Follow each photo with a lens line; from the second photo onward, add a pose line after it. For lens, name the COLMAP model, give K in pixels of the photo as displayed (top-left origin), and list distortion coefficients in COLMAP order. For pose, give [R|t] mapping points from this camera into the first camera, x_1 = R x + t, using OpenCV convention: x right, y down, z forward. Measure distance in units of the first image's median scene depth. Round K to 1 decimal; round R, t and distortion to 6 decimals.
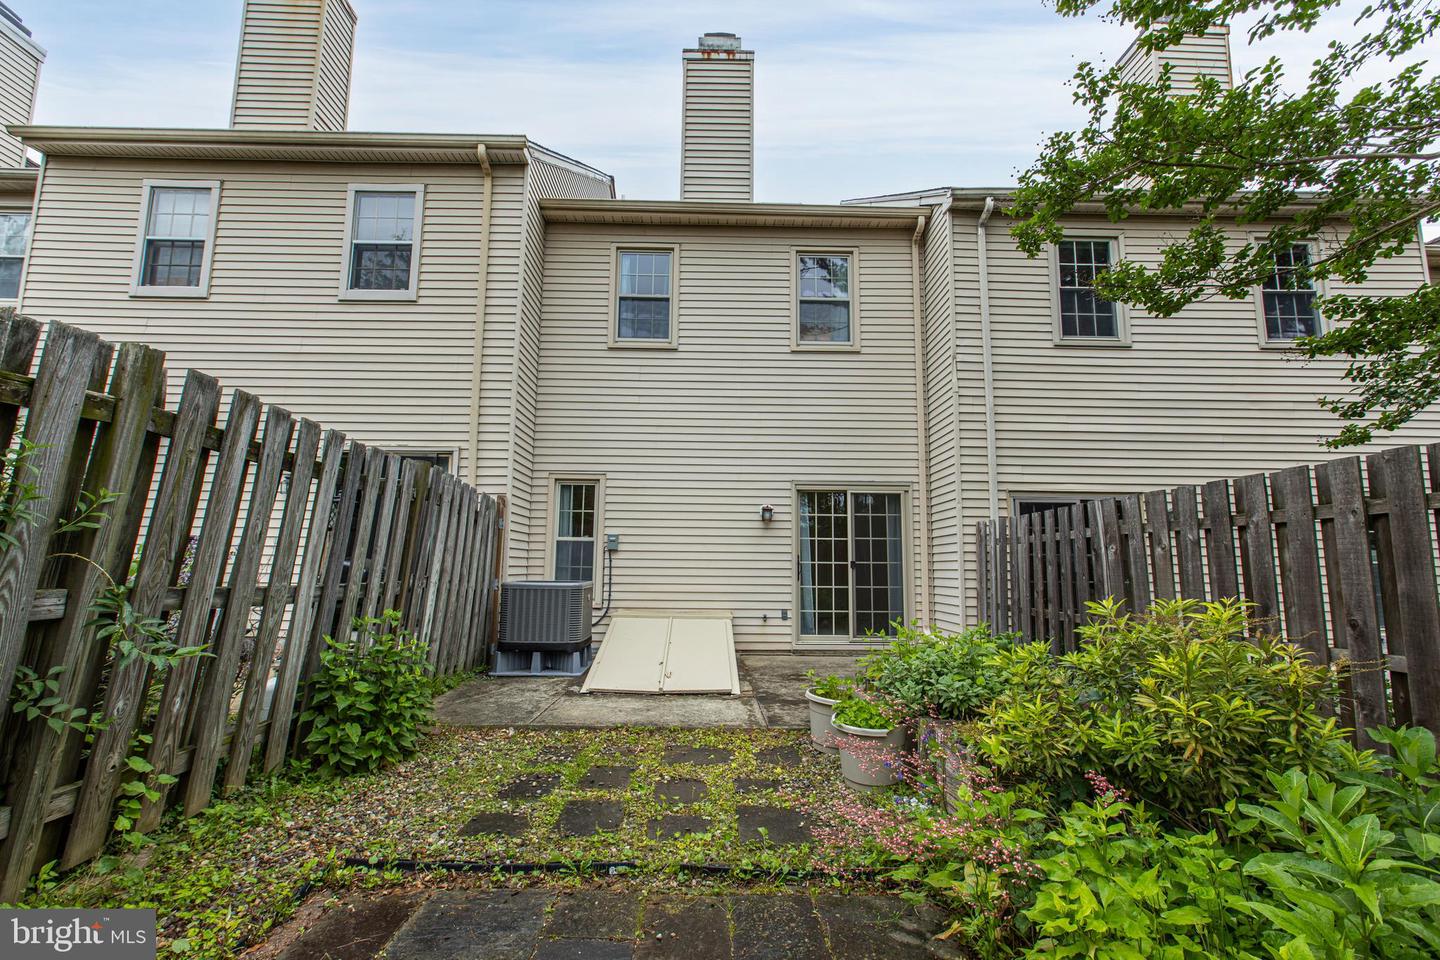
lens RADIAL K [[650.0, 0, 718.0], [0, 650.0, 479.3], [0, 0, 1]] dist [0.005804, 0.000666]
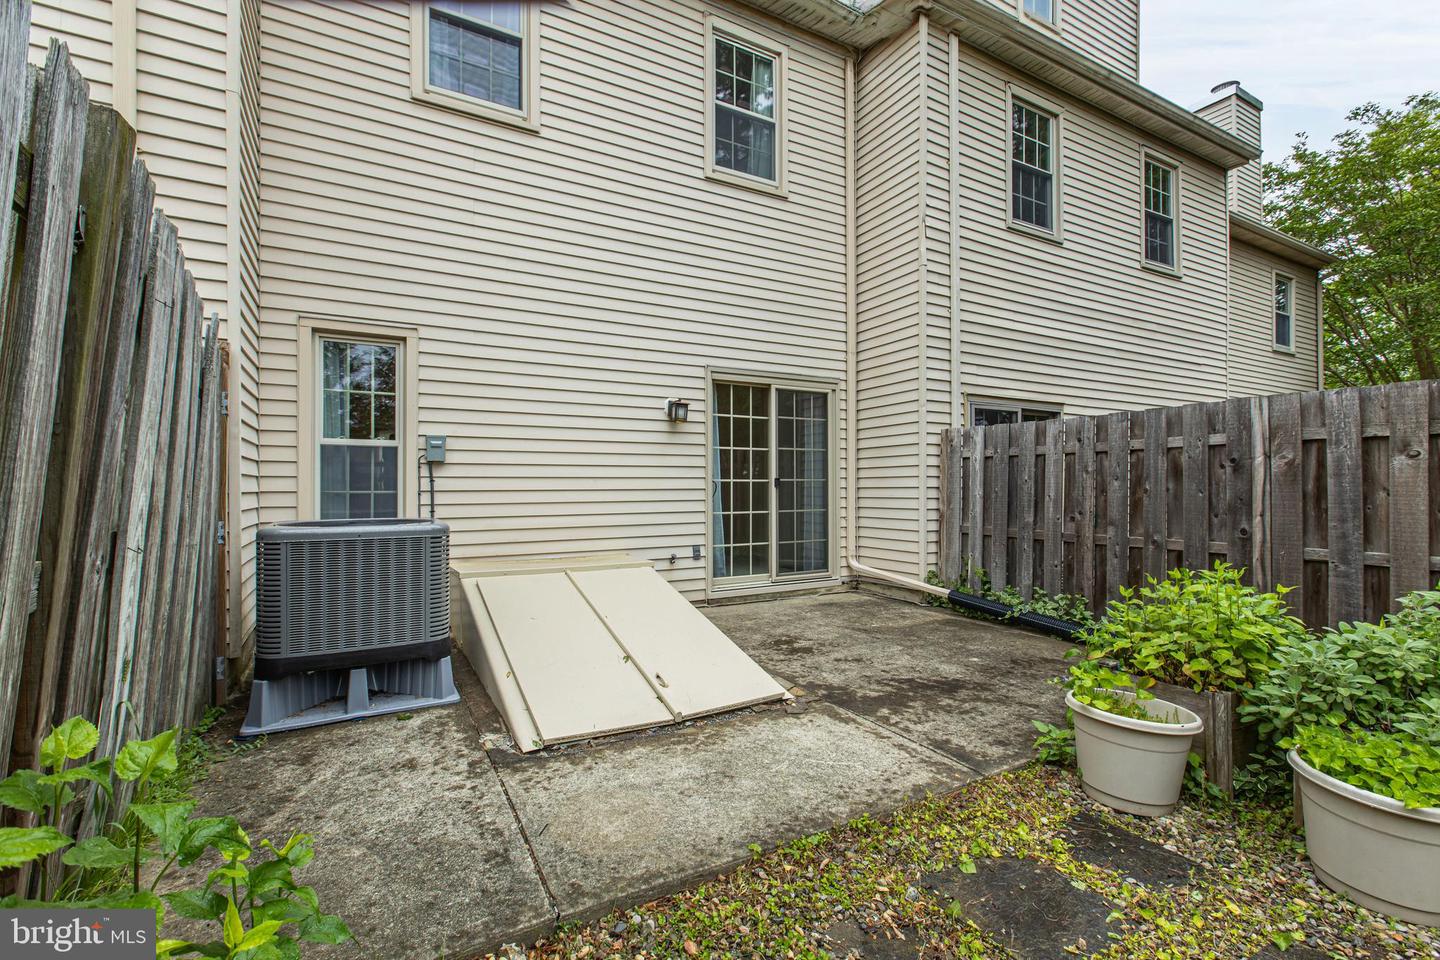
lens RADIAL K [[650.0, 0, 723.9], [0, 650.0, 479.8], [0, 0, 1]] dist [0.005804, 0.000666]
pose [[0.875504, -0.009012, 0.483128, -0.216459], [-0.051552, 0.992378, 0.111933, 0.045577], [-0.480454, -0.122904, 0.868366, 0.367752]]
